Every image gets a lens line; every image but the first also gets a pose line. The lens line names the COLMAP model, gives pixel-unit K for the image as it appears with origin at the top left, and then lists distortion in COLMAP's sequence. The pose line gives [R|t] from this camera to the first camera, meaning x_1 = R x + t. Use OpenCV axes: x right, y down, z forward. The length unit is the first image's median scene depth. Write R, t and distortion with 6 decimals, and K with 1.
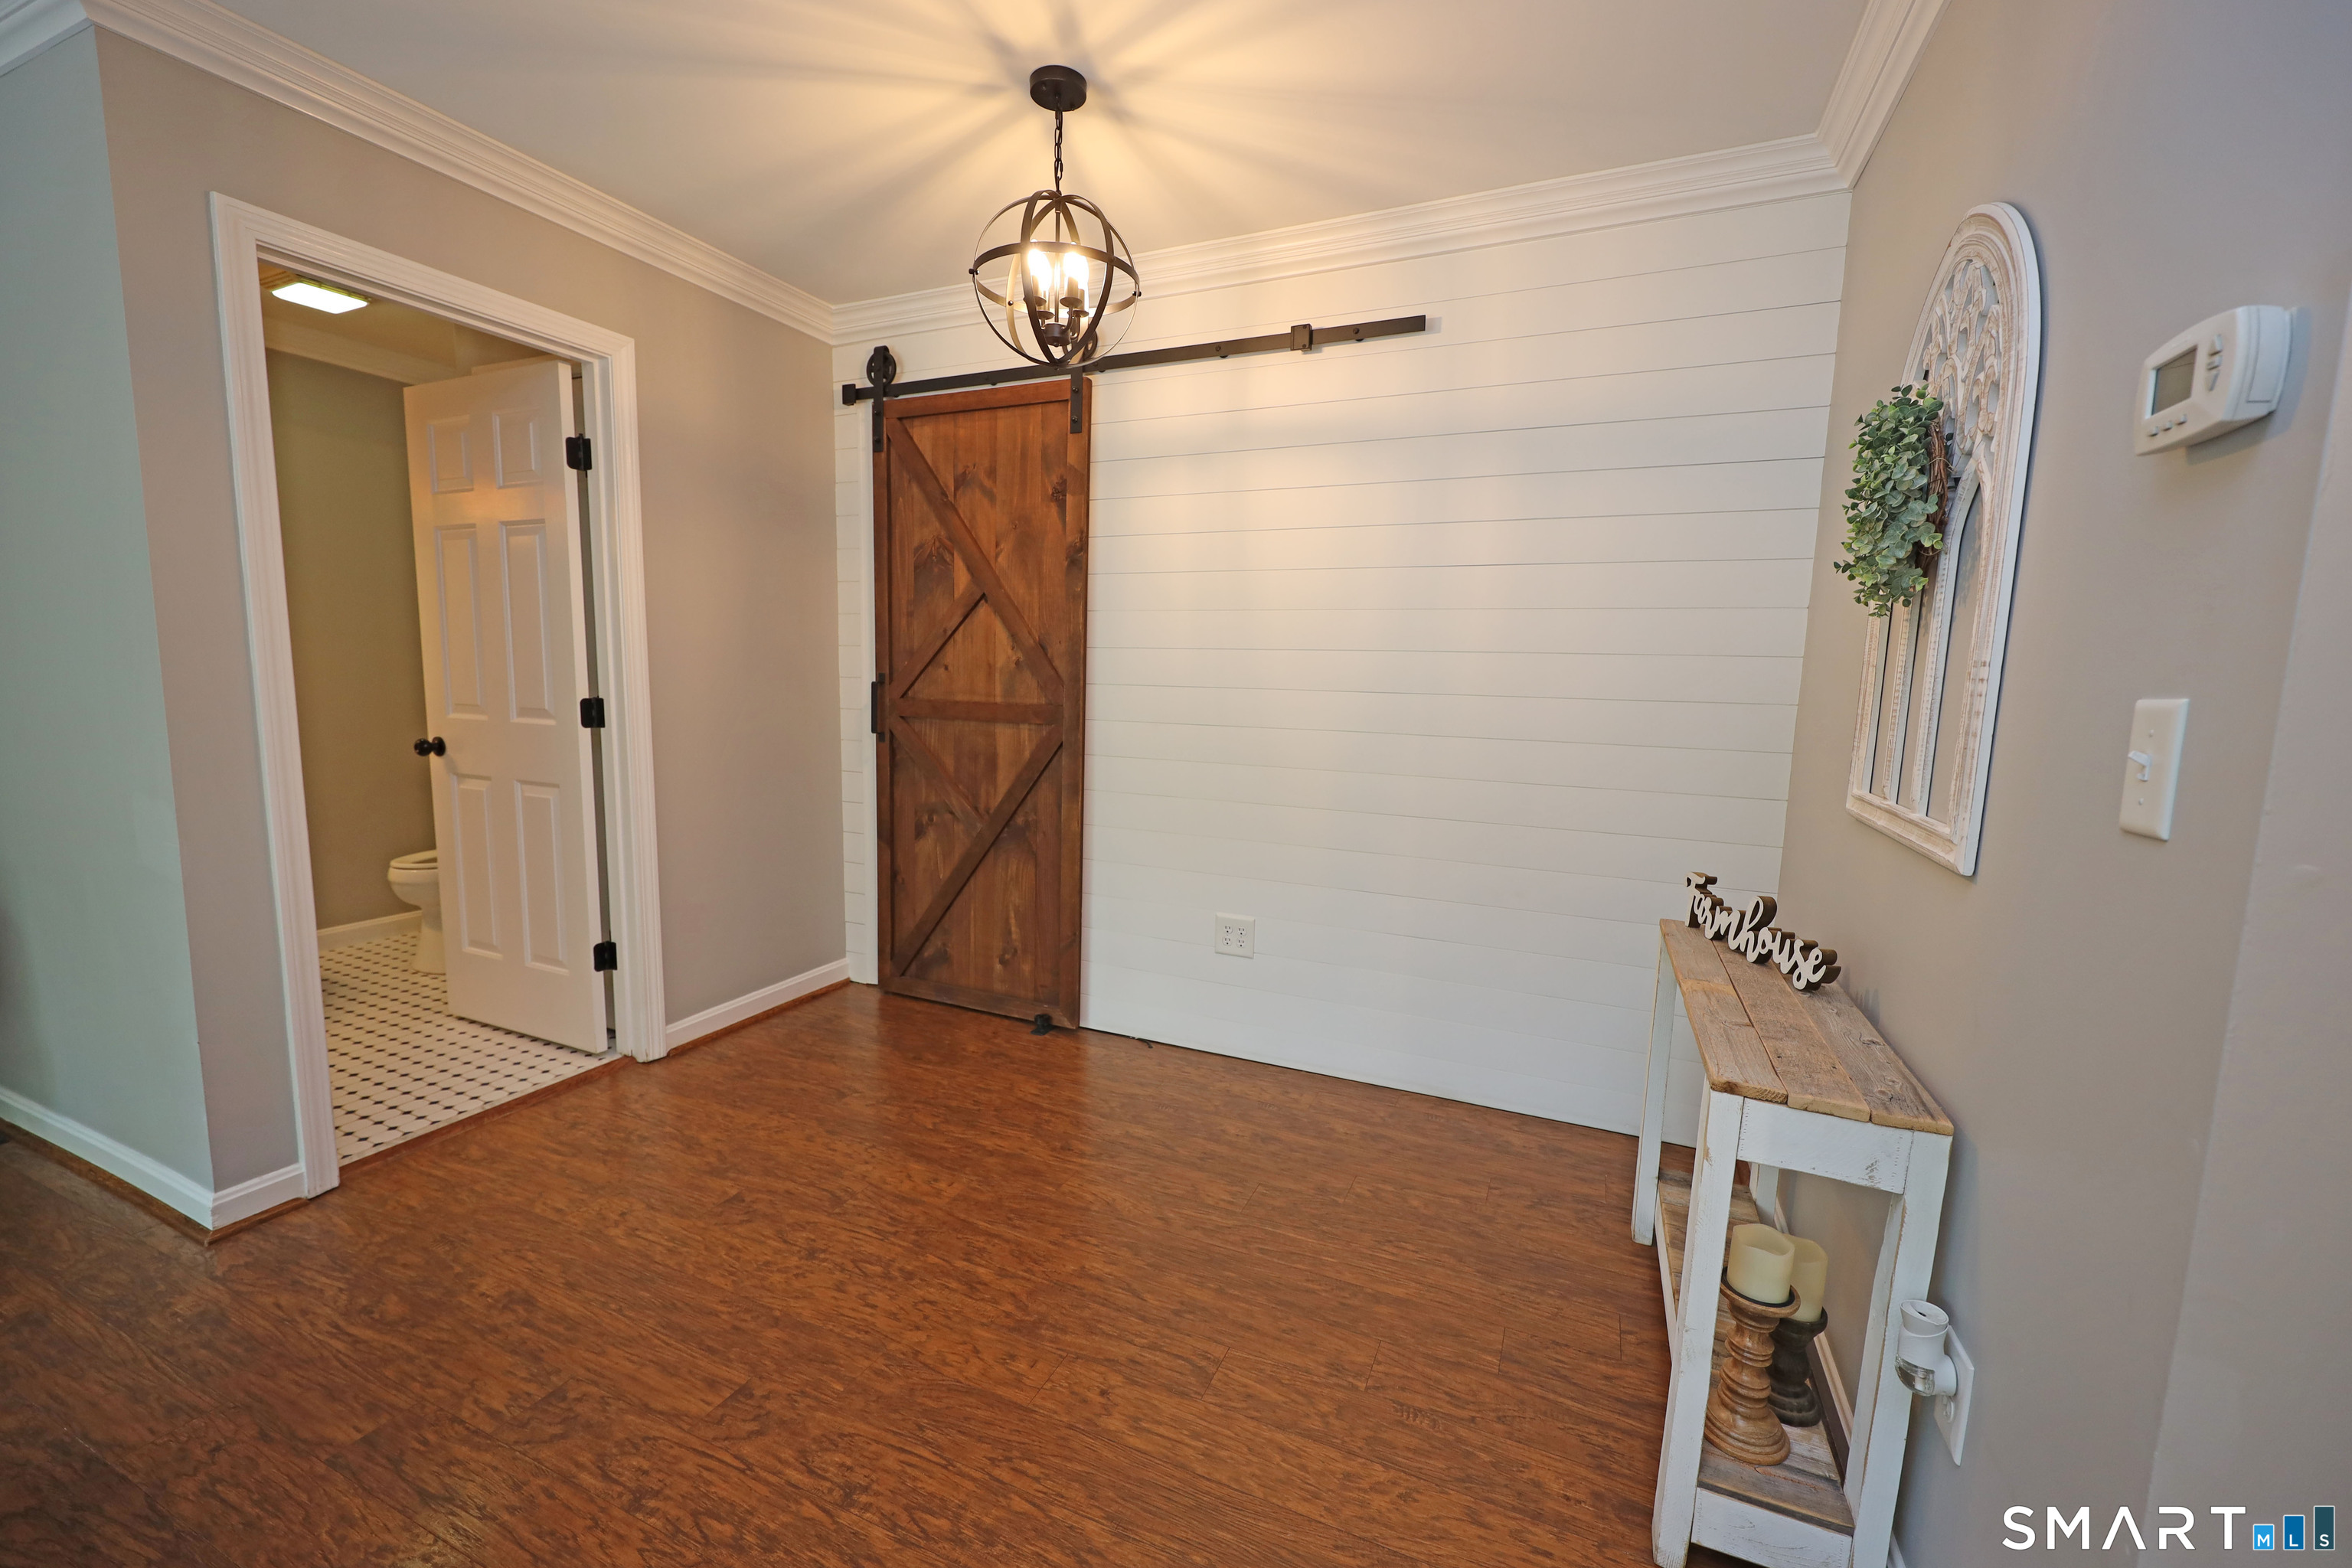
lens RADIAL K [[937.6, 0, 1172.2], [0, 937.6, 787.6], [0, 0, 1]] dist [0.000767, 0.000192]
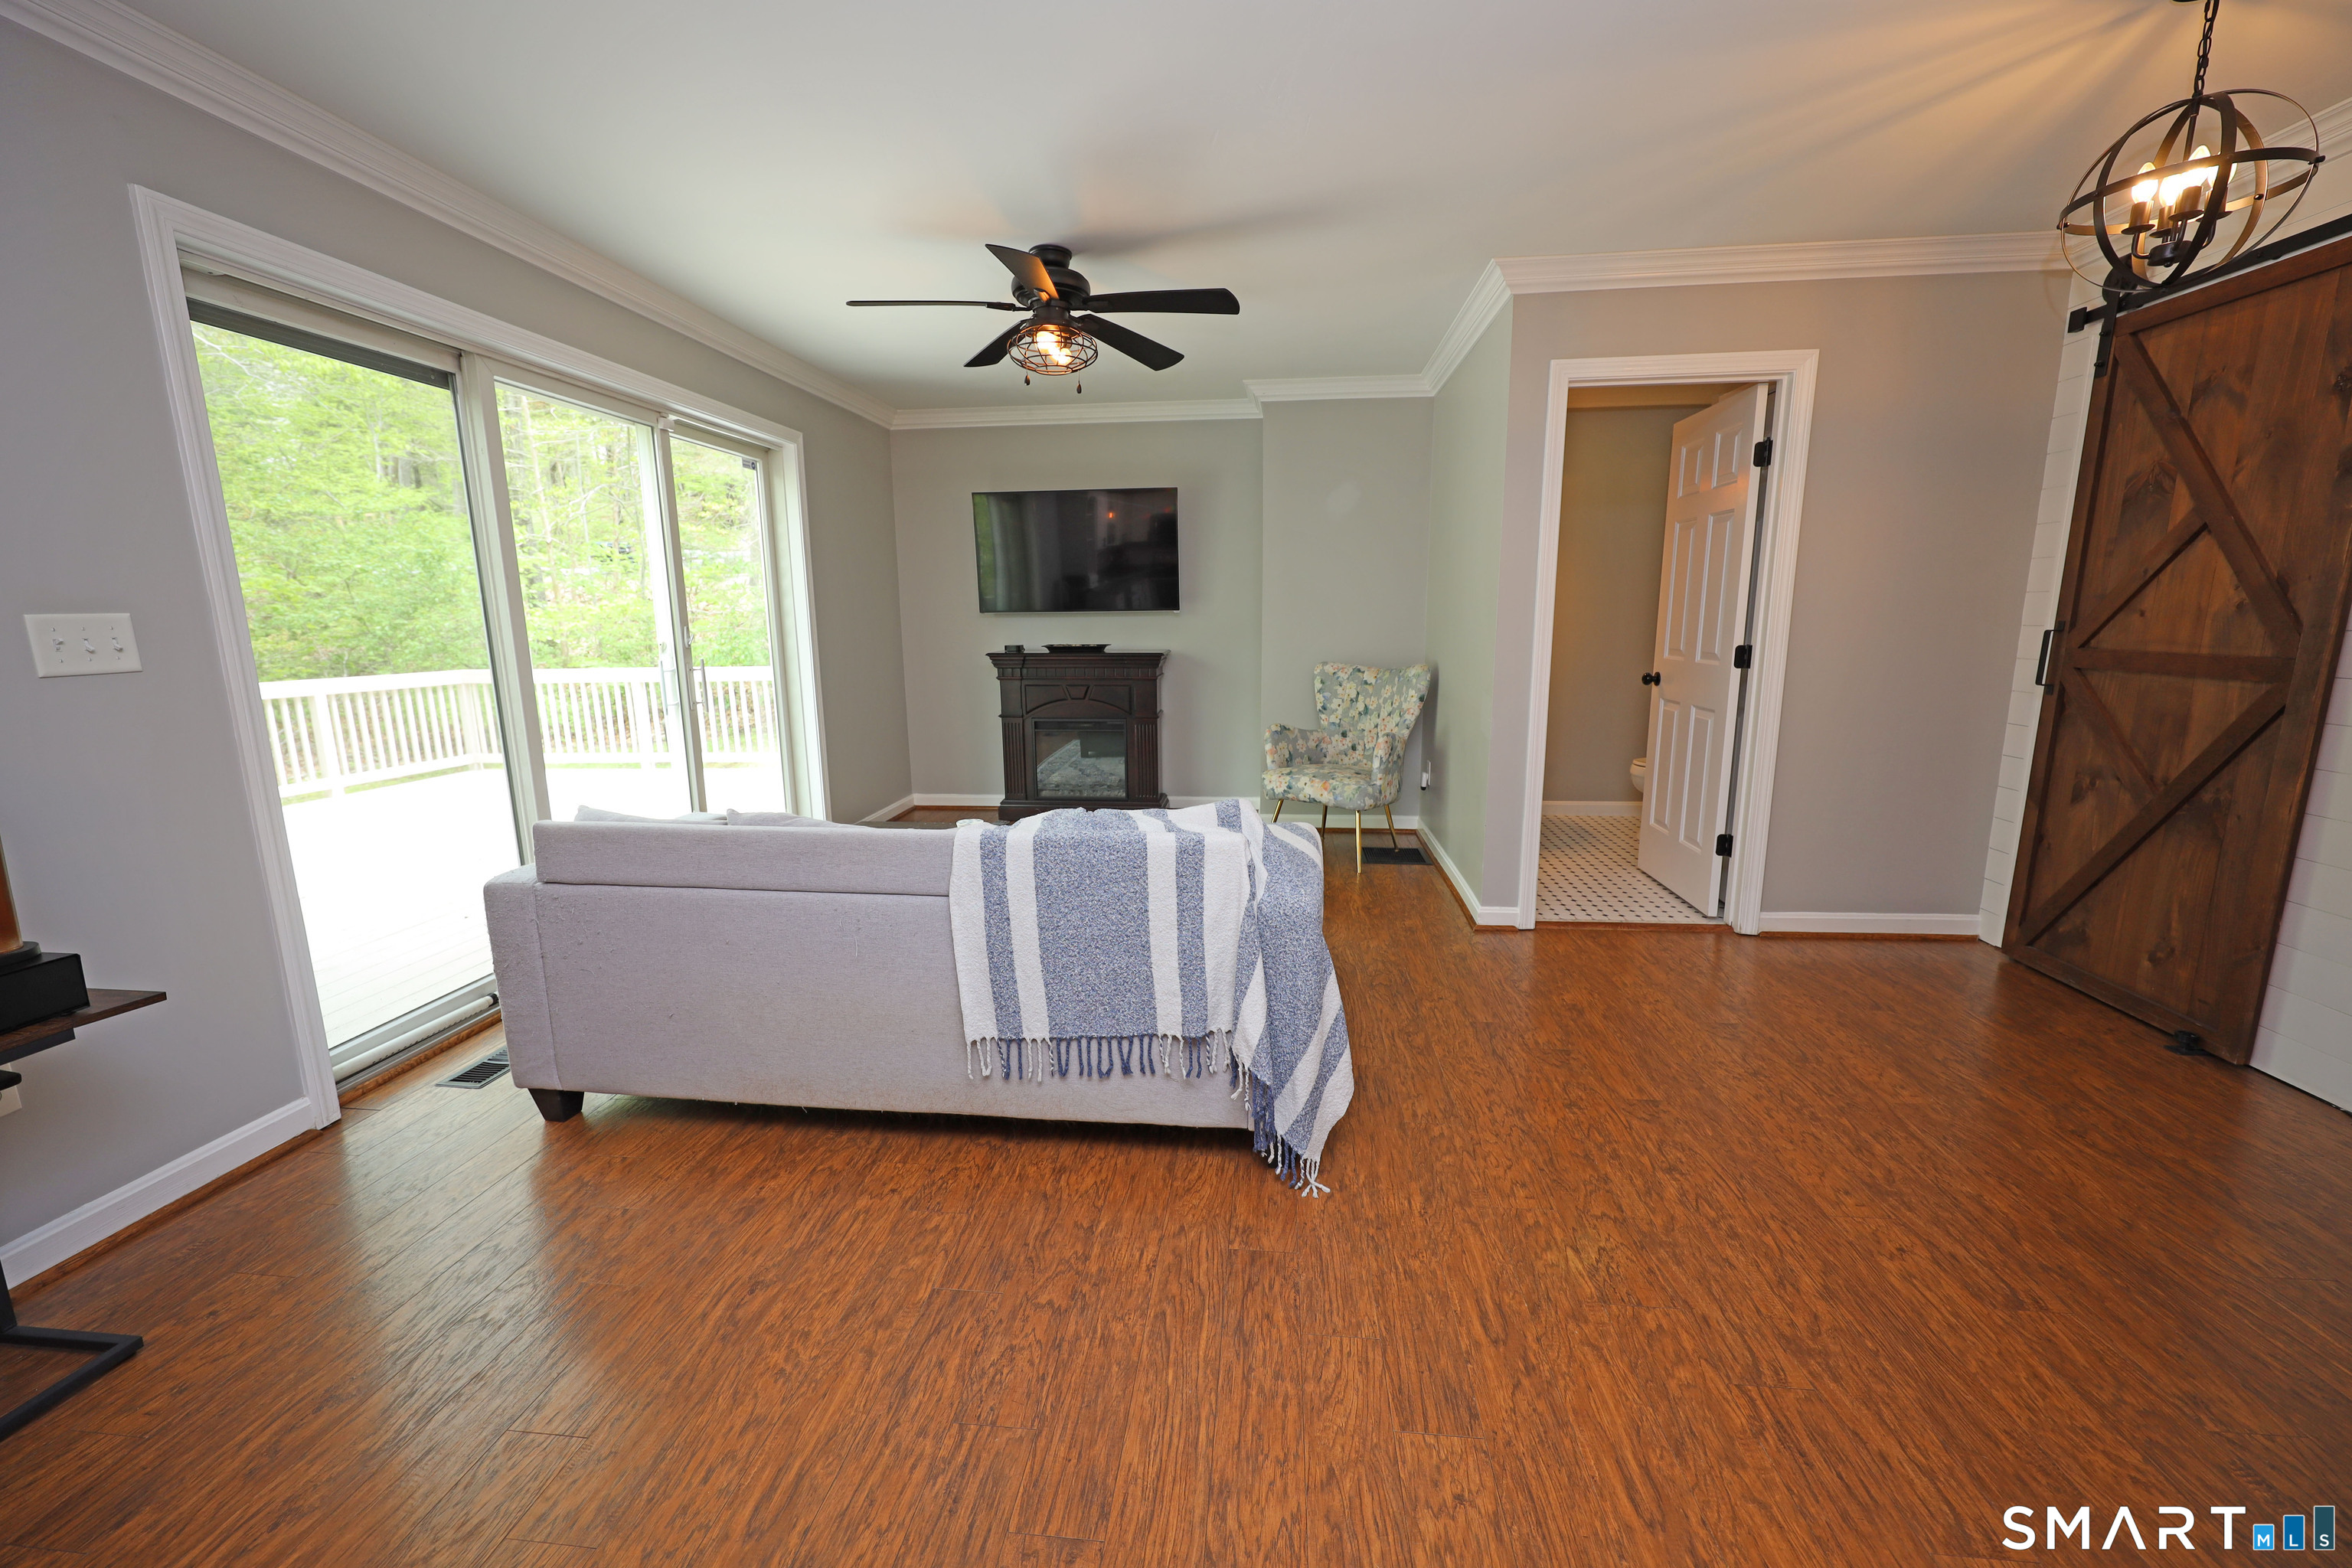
lens RADIAL K [[937.6, 0, 1176.9], [0, 937.6, 779.5], [0, 0, 1]] dist [0.000767, 0.000192]
pose [[0.311810, 0.141541, -0.939543, 0.332279], [-0.098318, 0.988340, 0.116263, 0.012481], [0.945044, 0.056122, 0.322091, -0.127509]]
